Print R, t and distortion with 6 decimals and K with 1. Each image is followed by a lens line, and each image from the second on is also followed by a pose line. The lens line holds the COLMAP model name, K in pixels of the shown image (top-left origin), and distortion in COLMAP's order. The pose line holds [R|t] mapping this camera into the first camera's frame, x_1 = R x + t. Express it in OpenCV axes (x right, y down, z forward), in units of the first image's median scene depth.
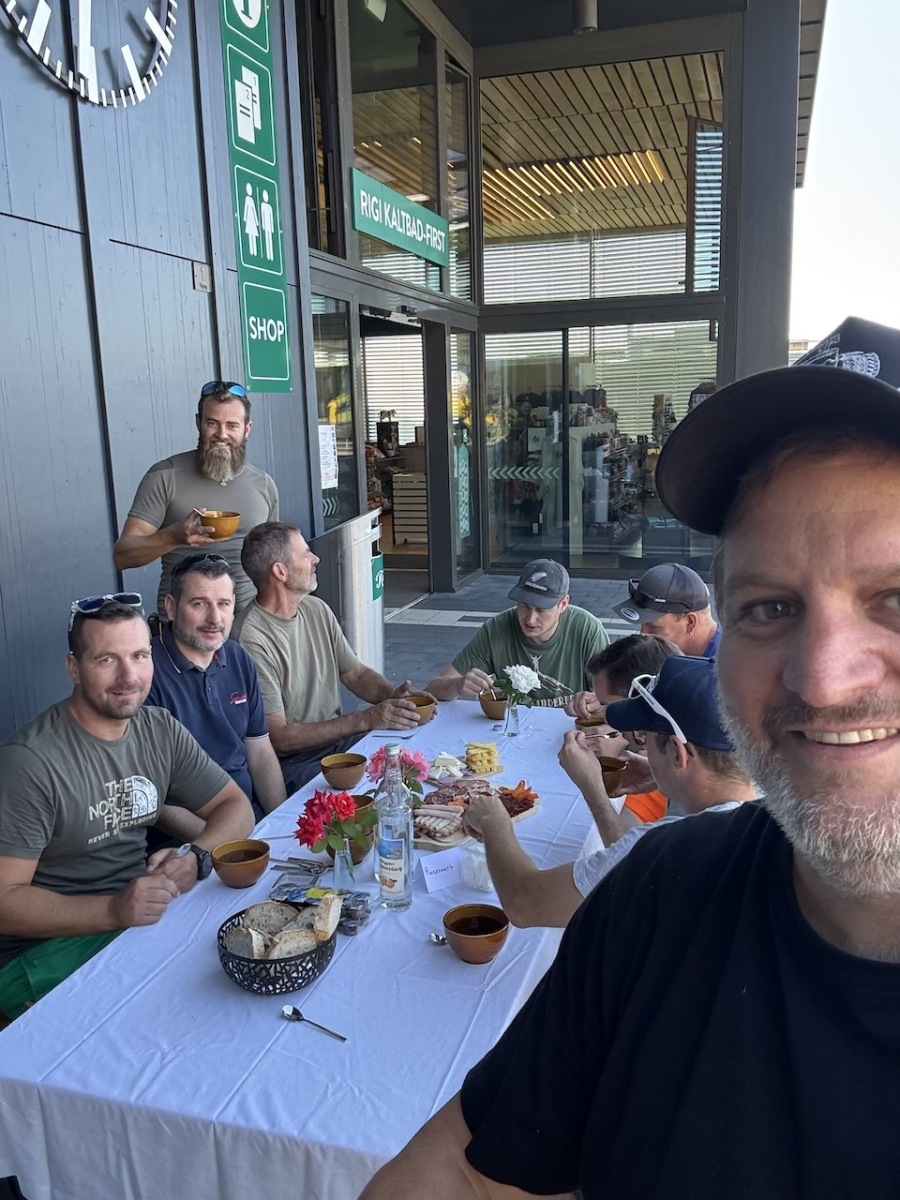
lens RADIAL K [[1037.7, 0, 448.5], [0, 1037.7, 602.6], [0, 0, 1]] dist [0.008945, -0.006883]
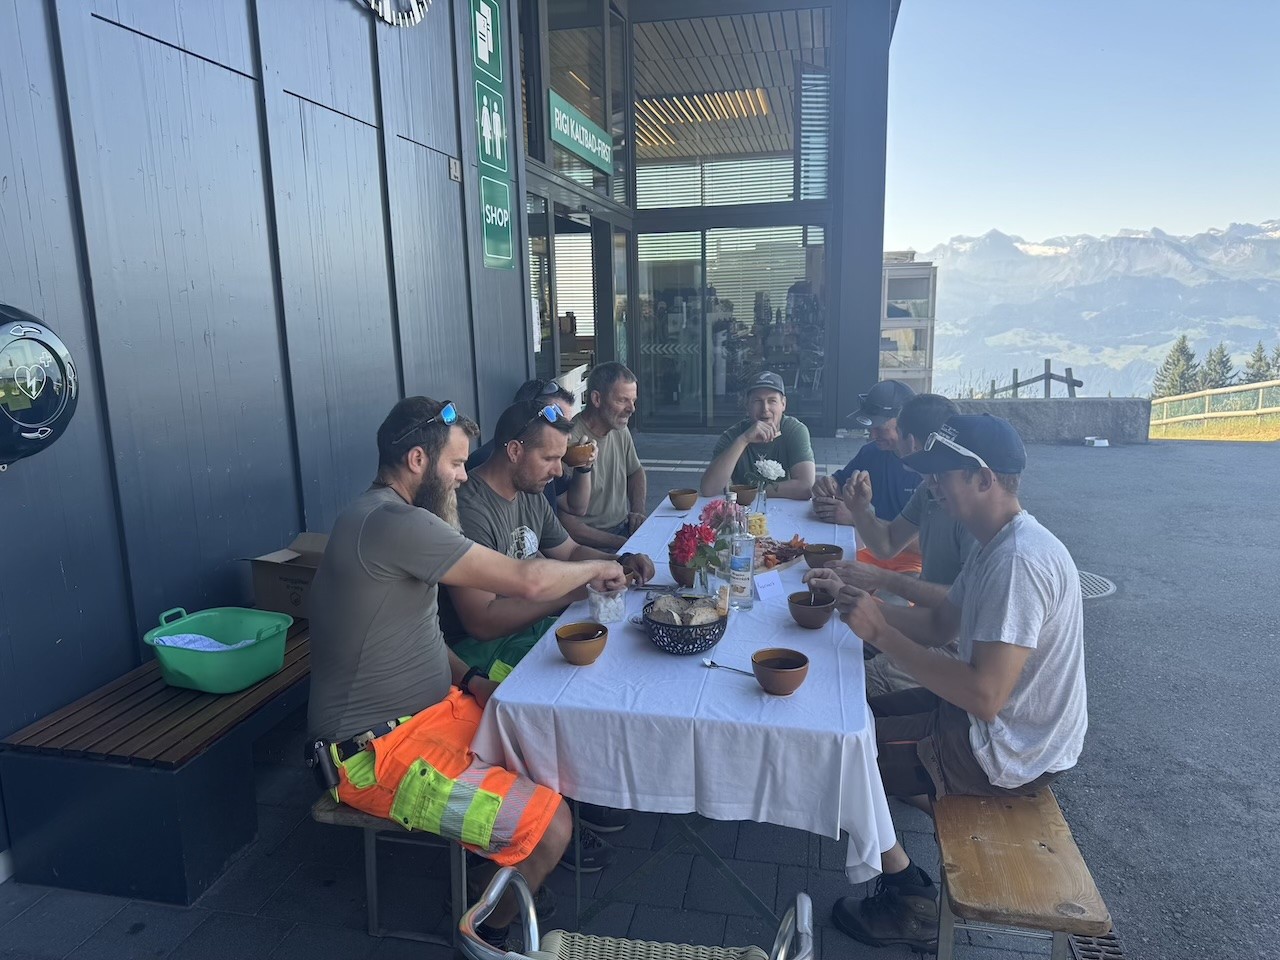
lens RADIAL K [[892.5, 0, 631.2], [0, 892.5, 479.5], [0, 0, 1]] dist [-0.004155, -0.013903]
pose [[0.995973, -0.011613, 0.088897, -0.113080], [0.011782, 0.999930, -0.001381, 0.048079], [-0.088875, 0.002423, 0.996040, -0.053588]]
